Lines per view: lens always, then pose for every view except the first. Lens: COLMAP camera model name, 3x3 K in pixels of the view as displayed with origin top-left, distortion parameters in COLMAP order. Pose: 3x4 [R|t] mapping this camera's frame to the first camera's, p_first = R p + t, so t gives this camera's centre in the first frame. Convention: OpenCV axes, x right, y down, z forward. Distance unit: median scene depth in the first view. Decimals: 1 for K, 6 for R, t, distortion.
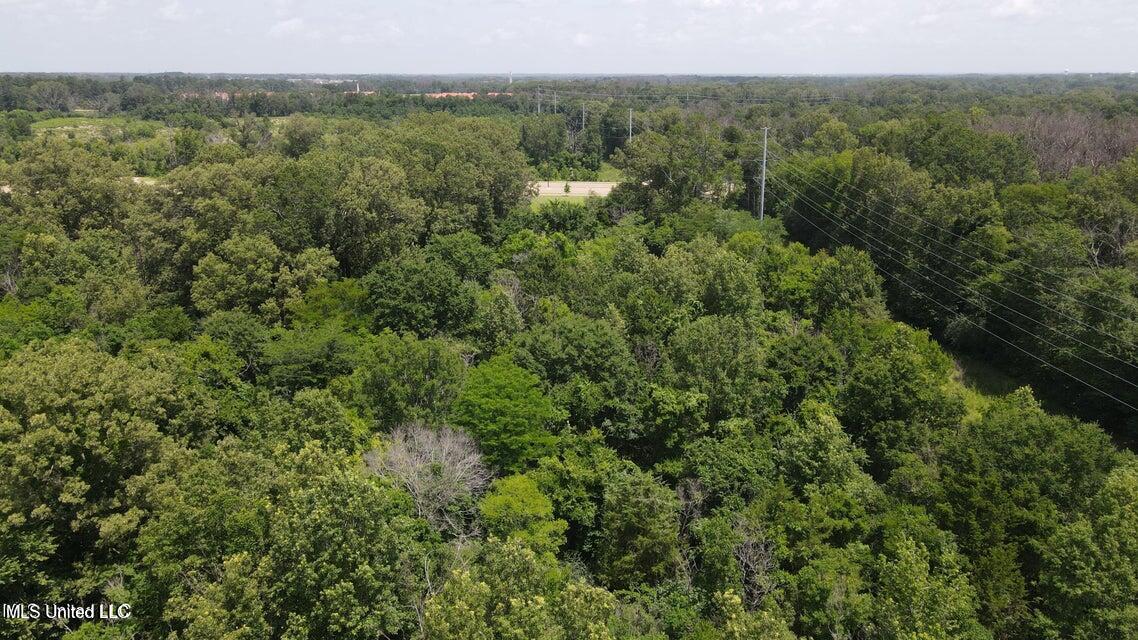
lens RADIAL K [[841.9, 0, 570.7], [0, 841.9, 319.1], [0, 0, 1]] dist [0.003294, 0.026533]
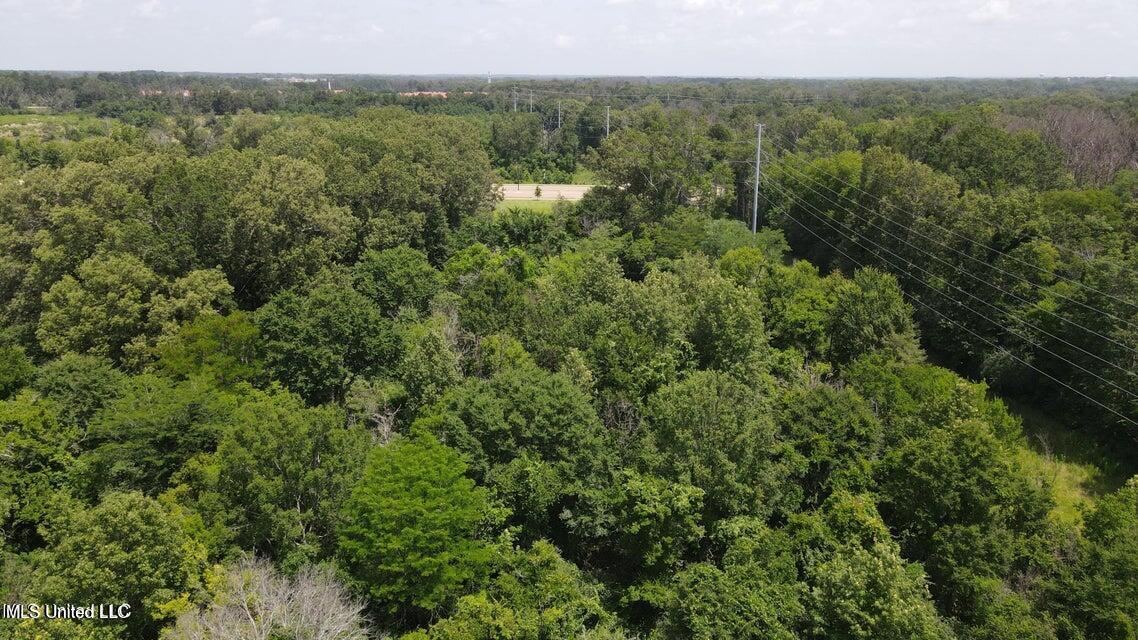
lens RADIAL K [[841.9, 0, 570.7], [0, 841.9, 319.1], [0, 0, 1]] dist [0.003294, 0.026533]
pose [[0.999740, -0.000933, 0.022781, 0.024639], [0.000971, 0.999998, -0.001636, -0.038215], [-0.022779, 0.001658, 0.999739, 0.209464]]
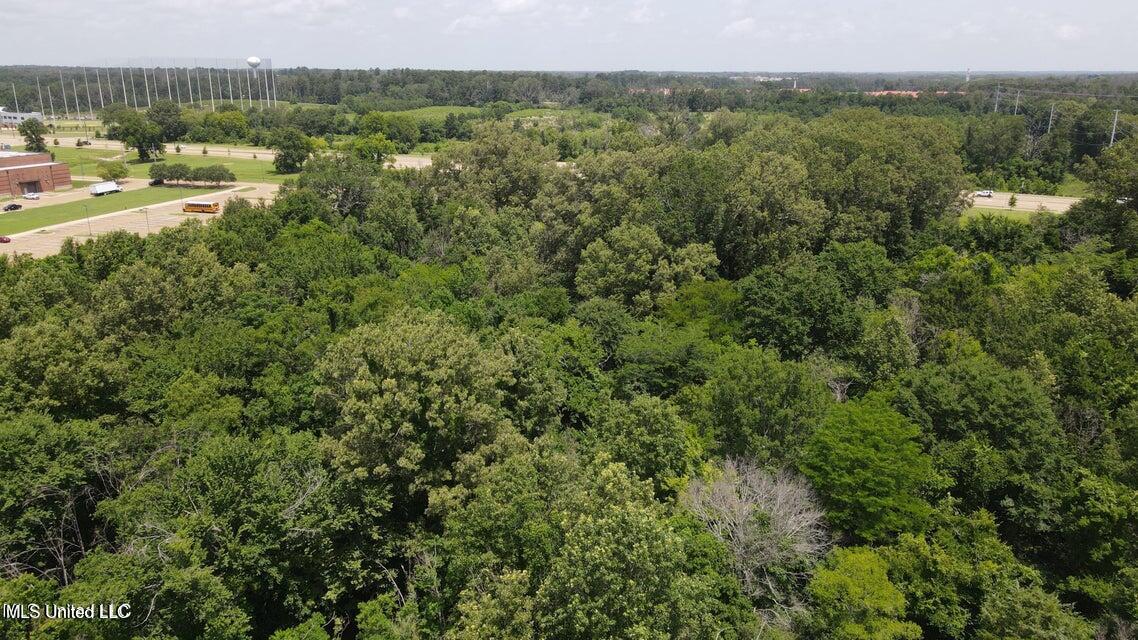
lens RADIAL K [[841.9, 0, 570.7], [0, 841.9, 319.1], [0, 0, 1]] dist [0.003294, 0.026533]
pose [[0.880471, 0.137229, -0.453804, 0.014961], [-0.136332, 0.990049, 0.034878, -0.013957], [0.454075, 0.031159, 0.890418, 0.090771]]
